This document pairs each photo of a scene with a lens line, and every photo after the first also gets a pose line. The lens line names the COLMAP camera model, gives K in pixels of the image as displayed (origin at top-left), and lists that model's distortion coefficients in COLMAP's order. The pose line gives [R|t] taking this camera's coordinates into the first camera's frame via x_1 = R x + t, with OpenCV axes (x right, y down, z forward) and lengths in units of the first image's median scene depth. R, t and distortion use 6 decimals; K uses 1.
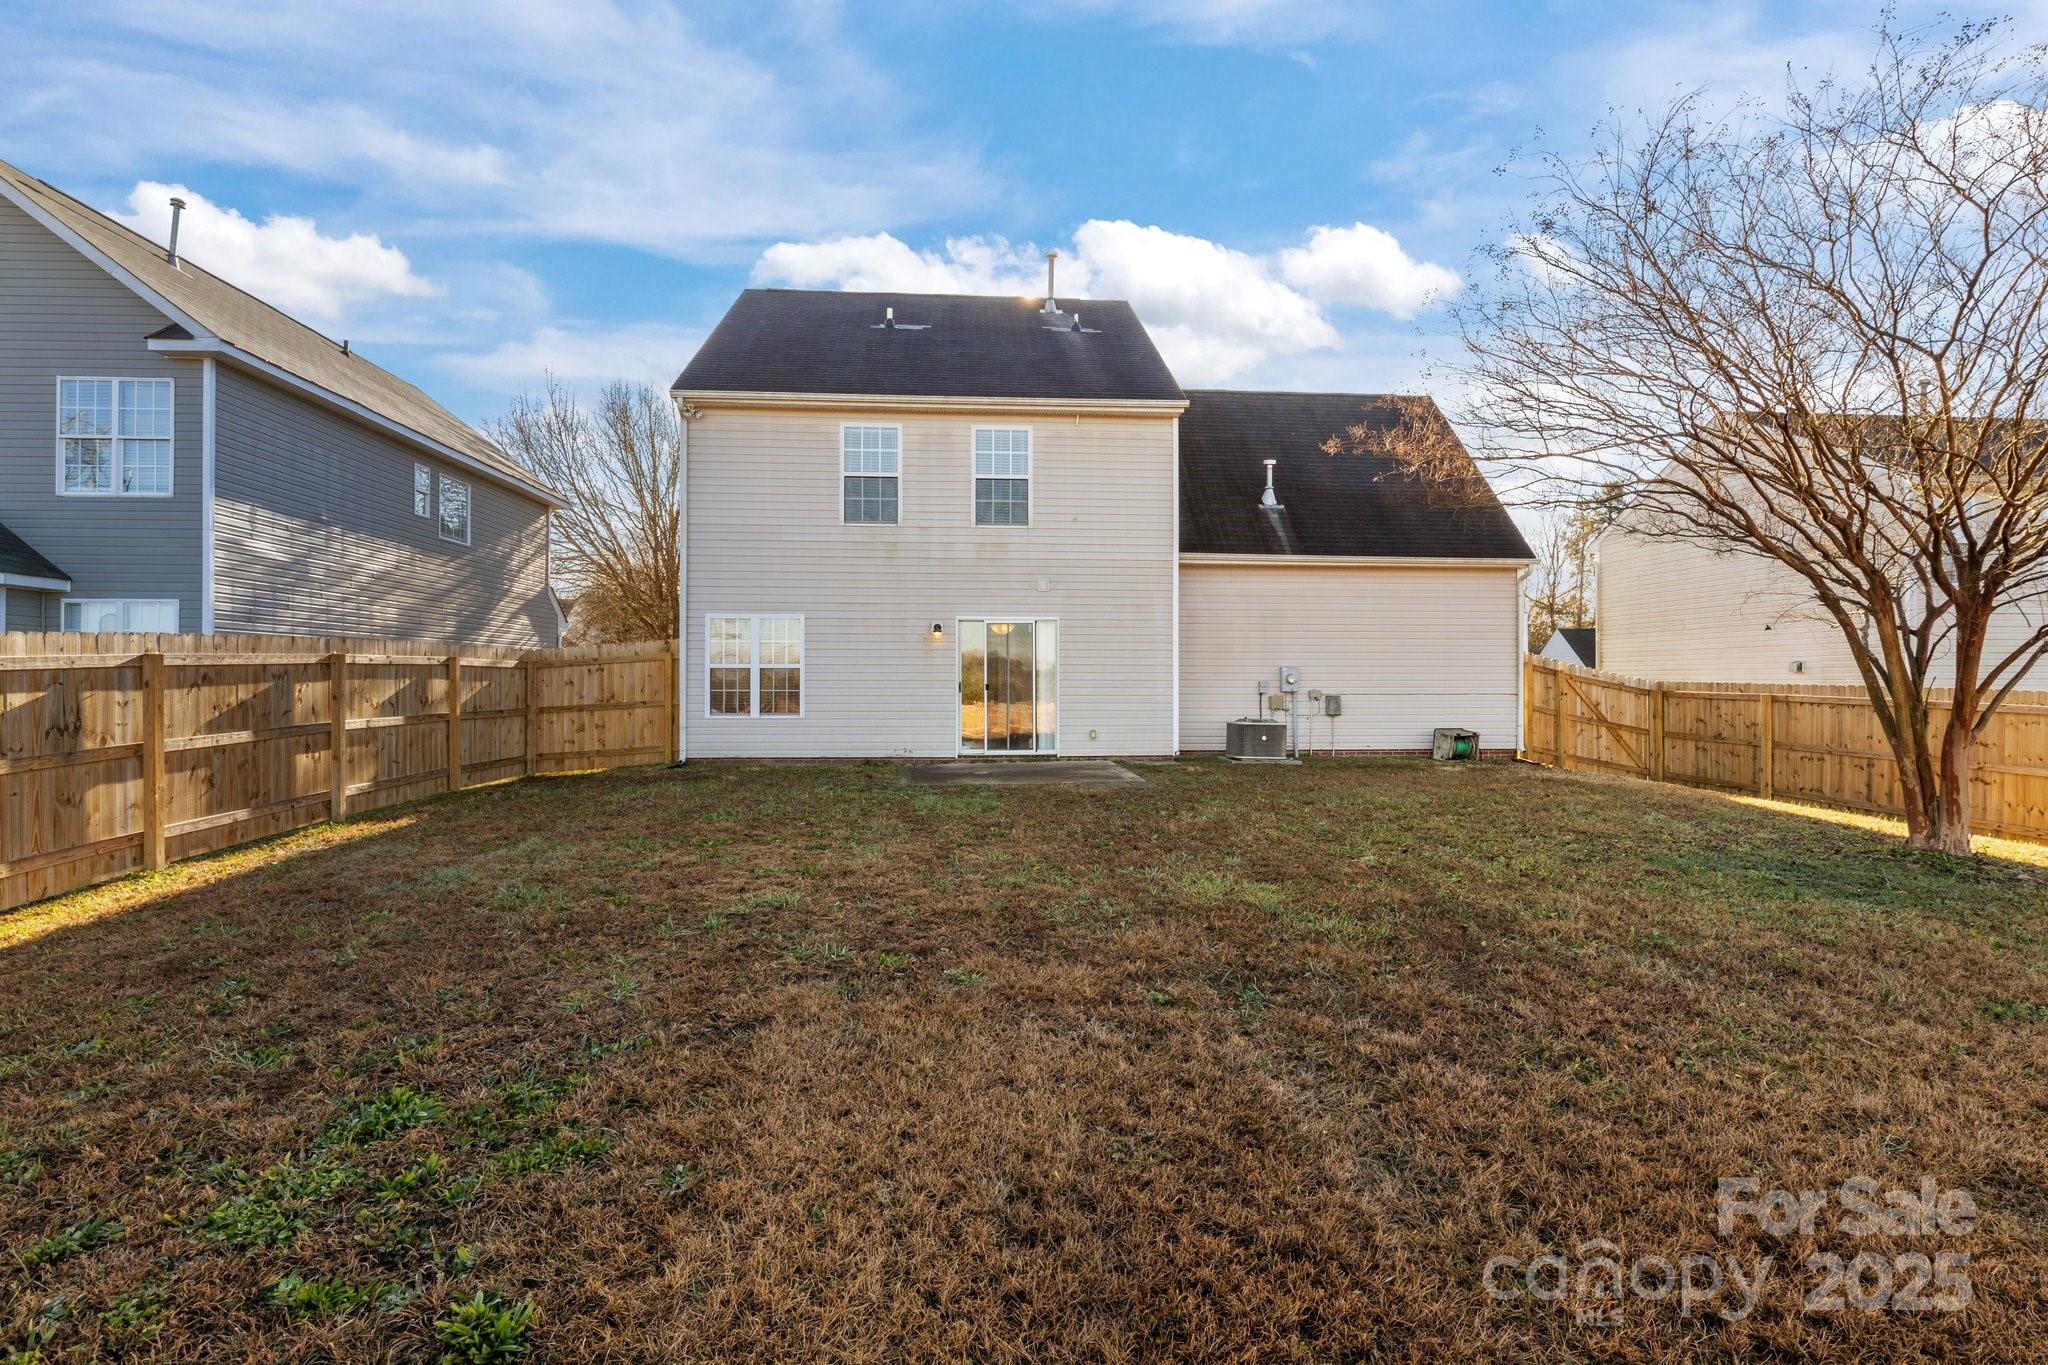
lens RADIAL K [[1010.4, 0, 1033.9], [0, 1010.4, 703.7], [0, 0, 1]] dist [-0.006337, 0.000419]
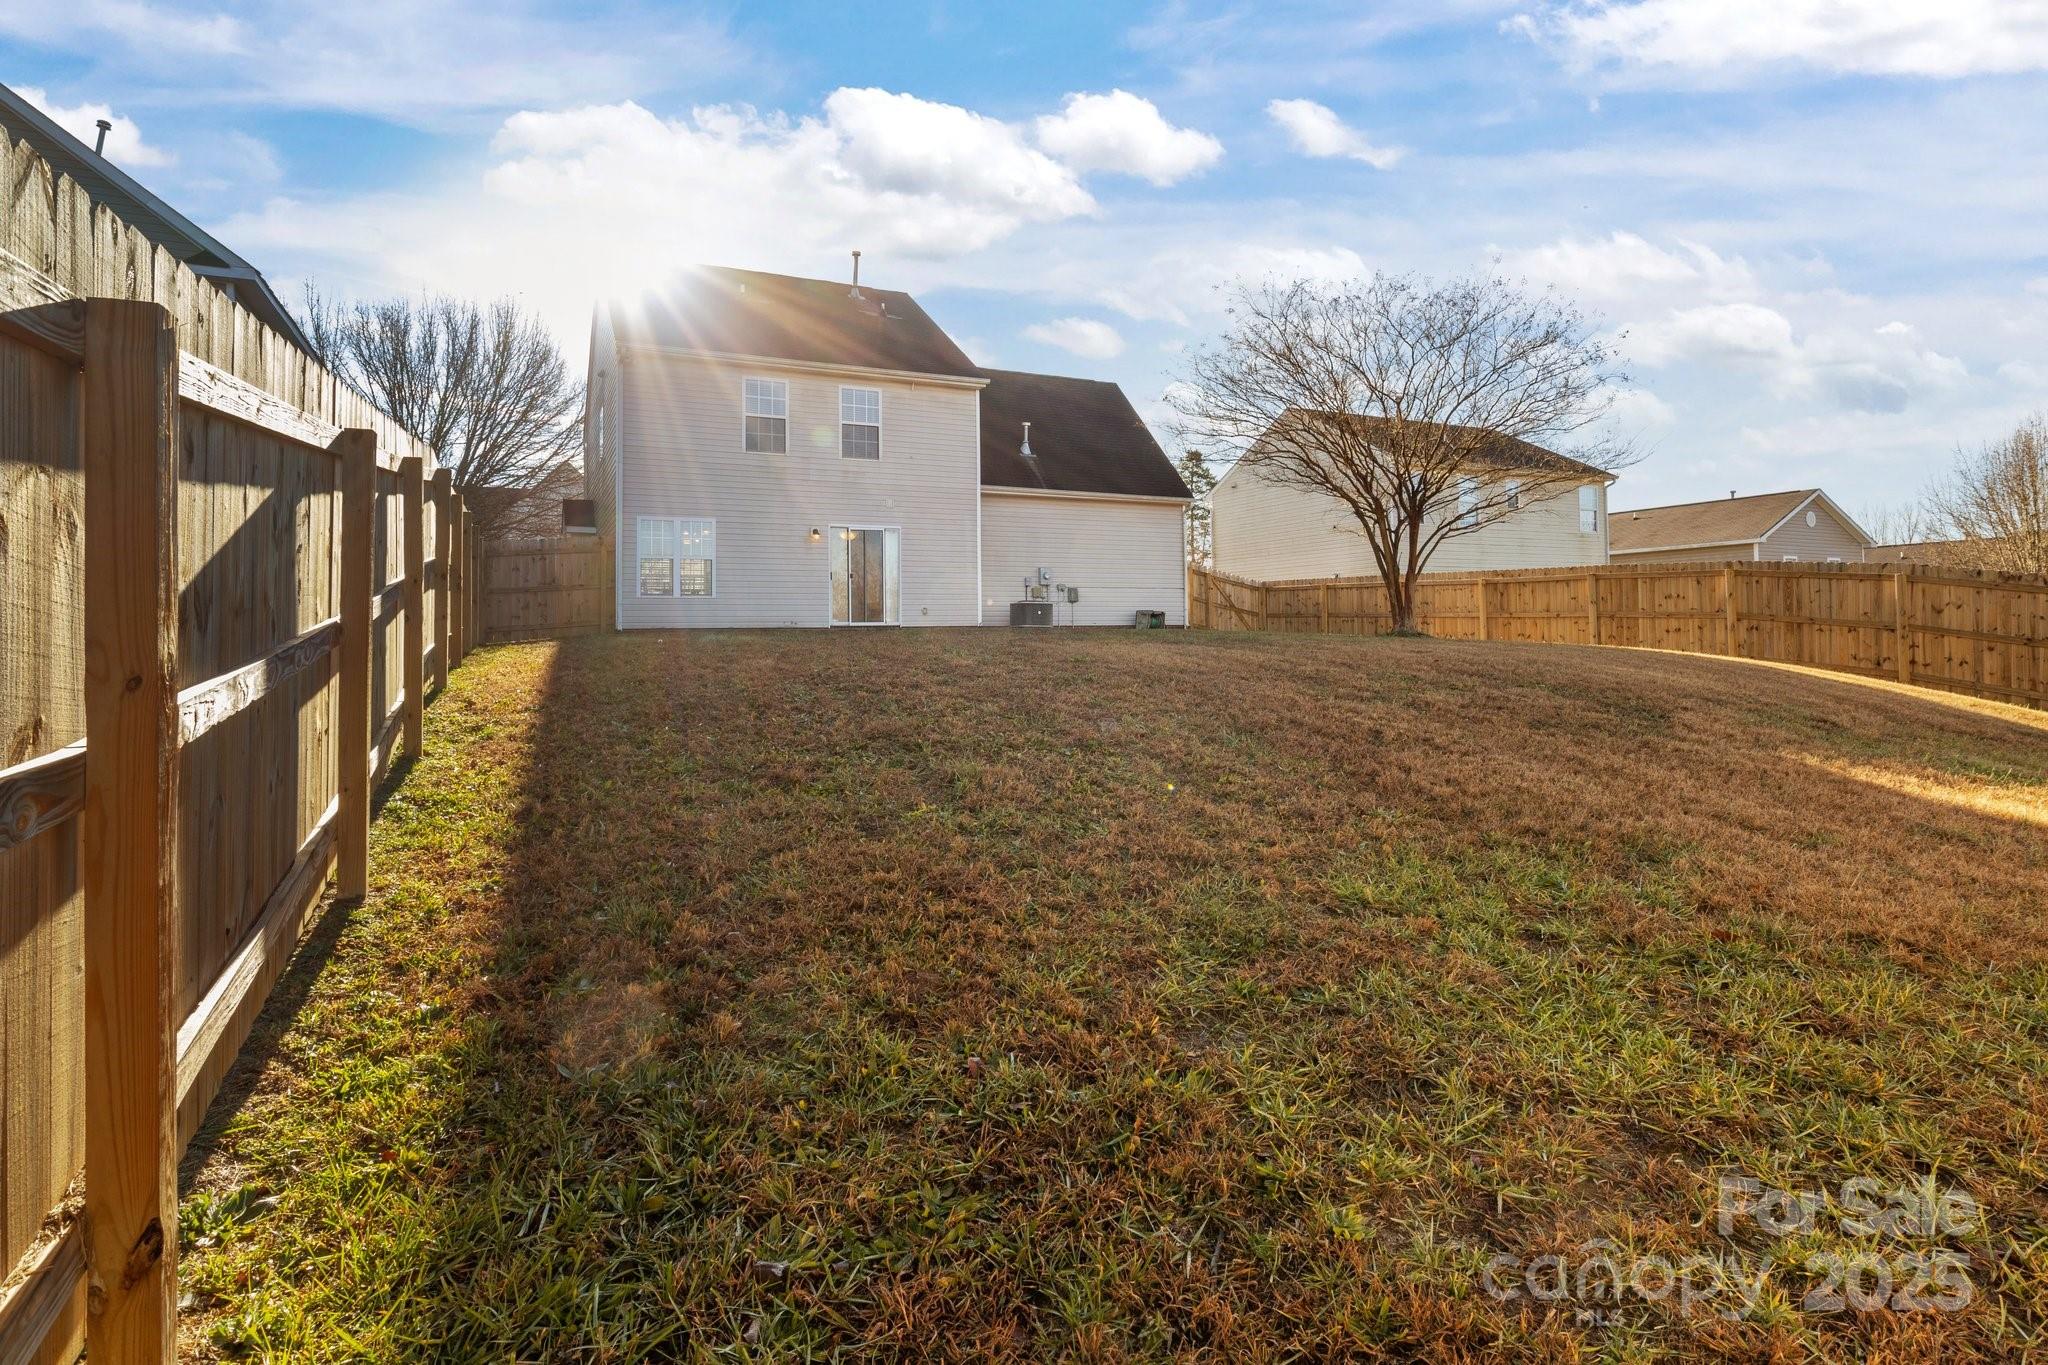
lens RADIAL K [[1027.9, 0, 1030.8], [0, 1027.9, 642.5], [0, 0, 1]] dist [-0.009911, 0.001869]
pose [[0.931320, -0.014138, 0.363927, -0.333191], [0.018910, 0.999776, -0.009555, 0.092873], [-0.363710, 0.015781, 0.931378, -0.390059]]
